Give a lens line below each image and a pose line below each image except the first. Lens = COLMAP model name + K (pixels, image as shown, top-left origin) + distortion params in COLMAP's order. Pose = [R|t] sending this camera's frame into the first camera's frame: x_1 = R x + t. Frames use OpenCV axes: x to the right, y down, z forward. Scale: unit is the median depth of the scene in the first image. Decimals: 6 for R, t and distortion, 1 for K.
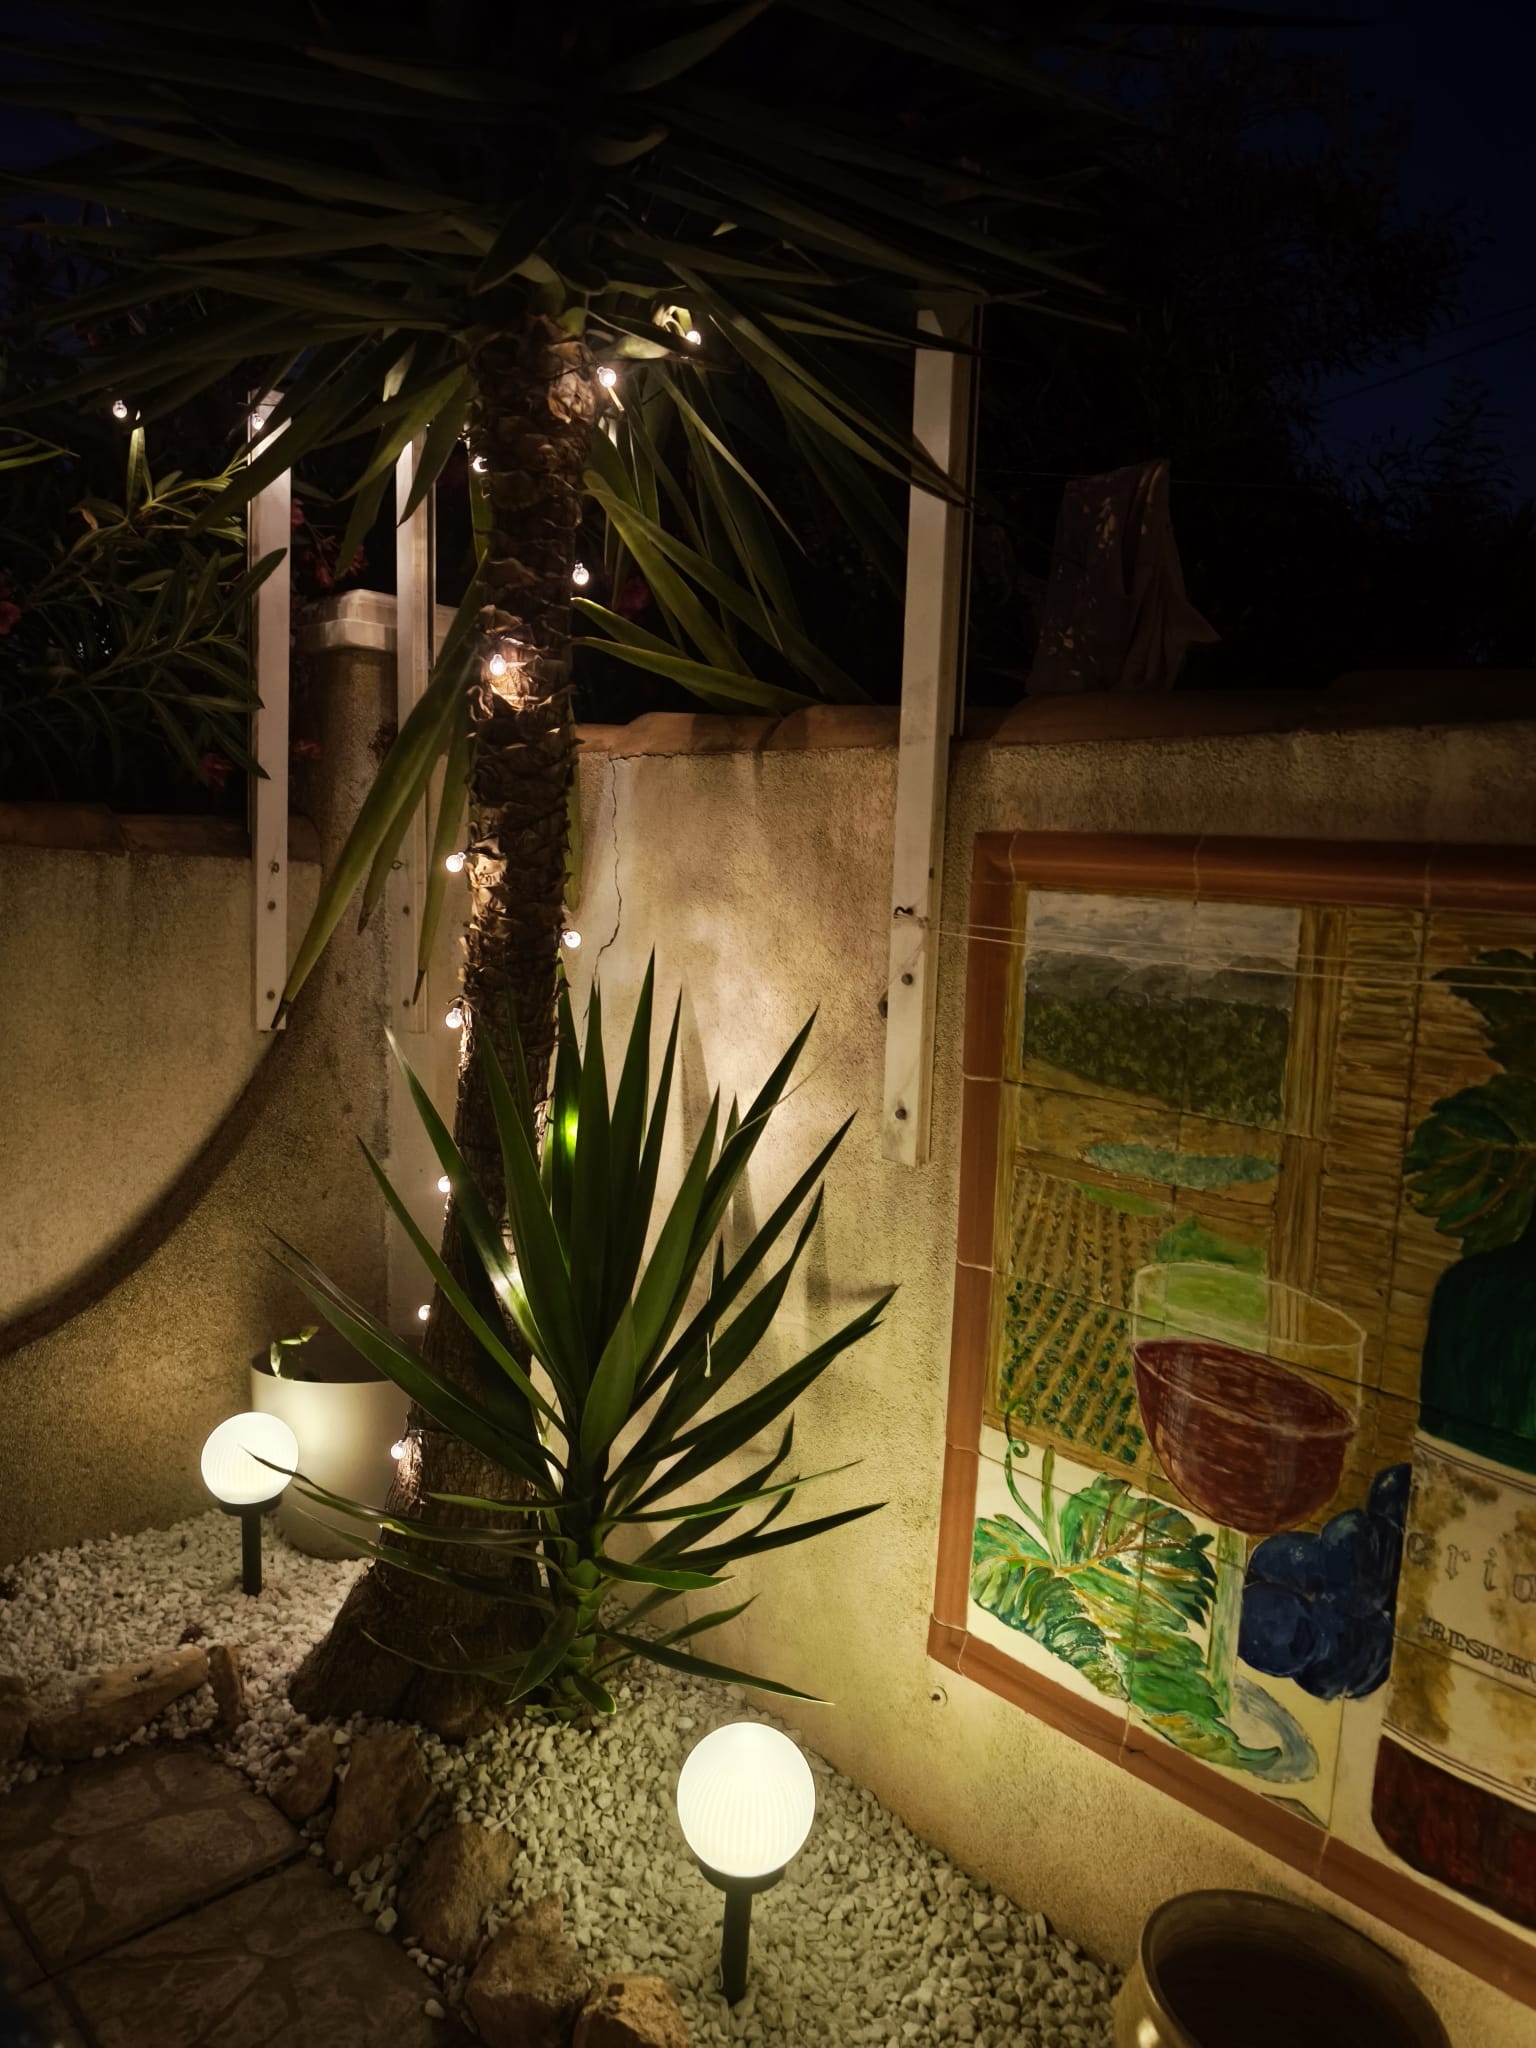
lens RADIAL K [[1438.8, 0, 767.3], [0, 1438.8, 1027.7], [0, 0, 1]] dist [0.029792, -0.022871]
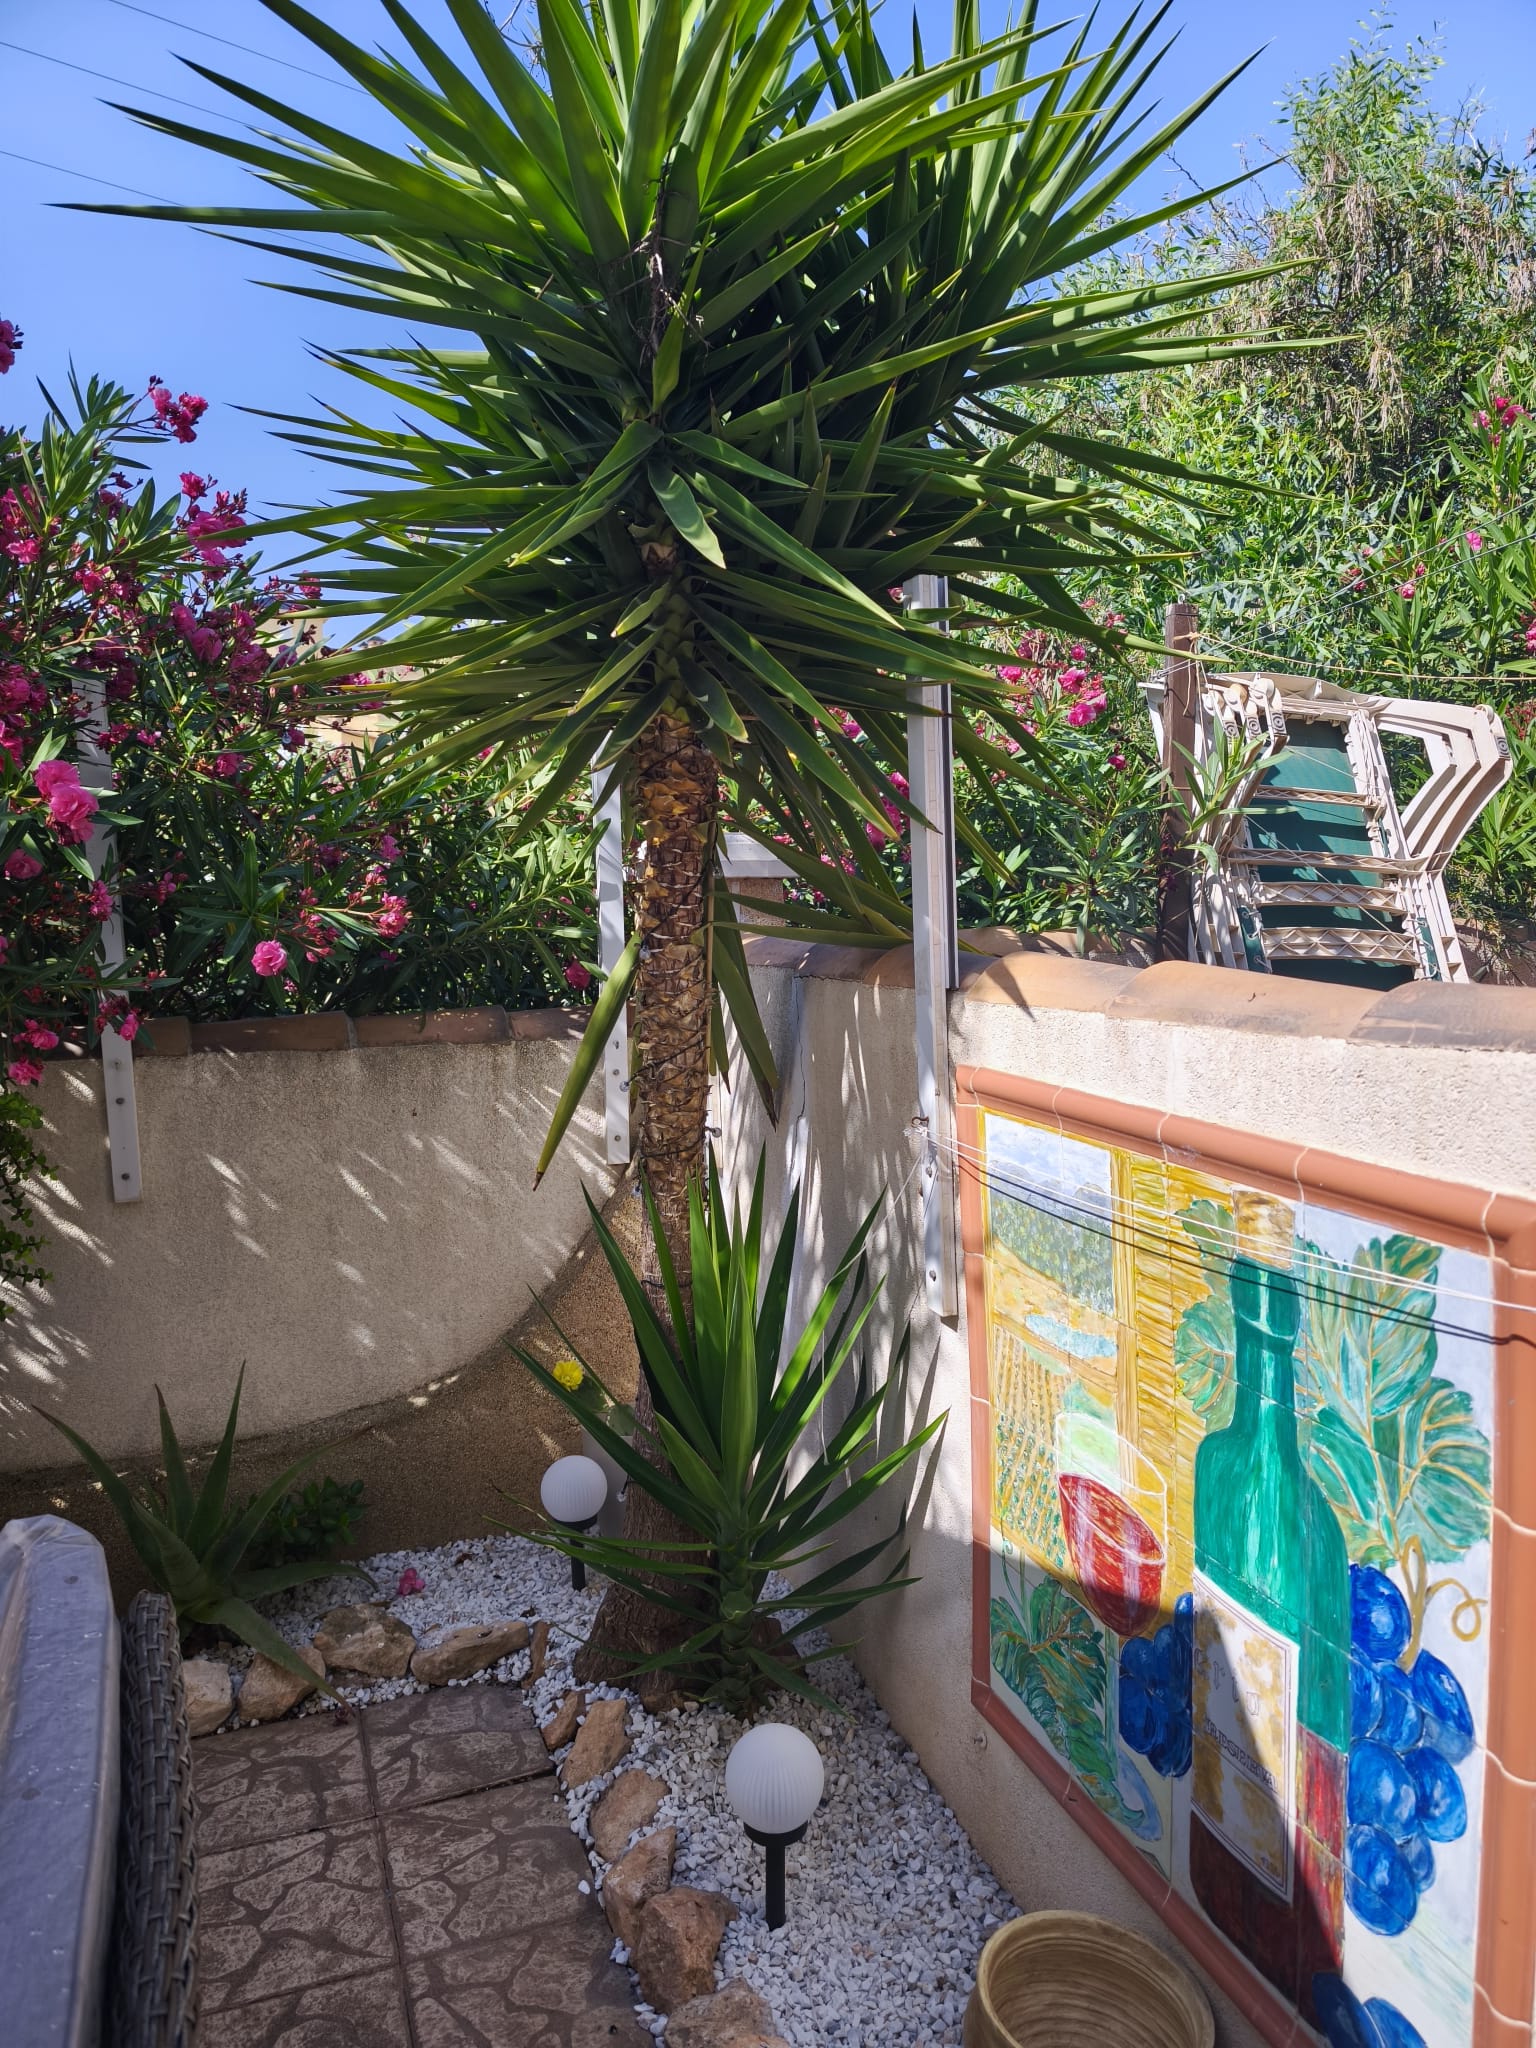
lens RADIAL K [[1438.8, 0, 784.2], [0, 1438.8, 1010.1], [0, 0, 1]] dist [0.029792, -0.022871]
pose [[0.918562, -0.028766, -0.394230, 0.528212], [0.014775, 0.999150, -0.038480, -0.140694], [0.395002, 0.029522, 0.918206, -0.273560]]
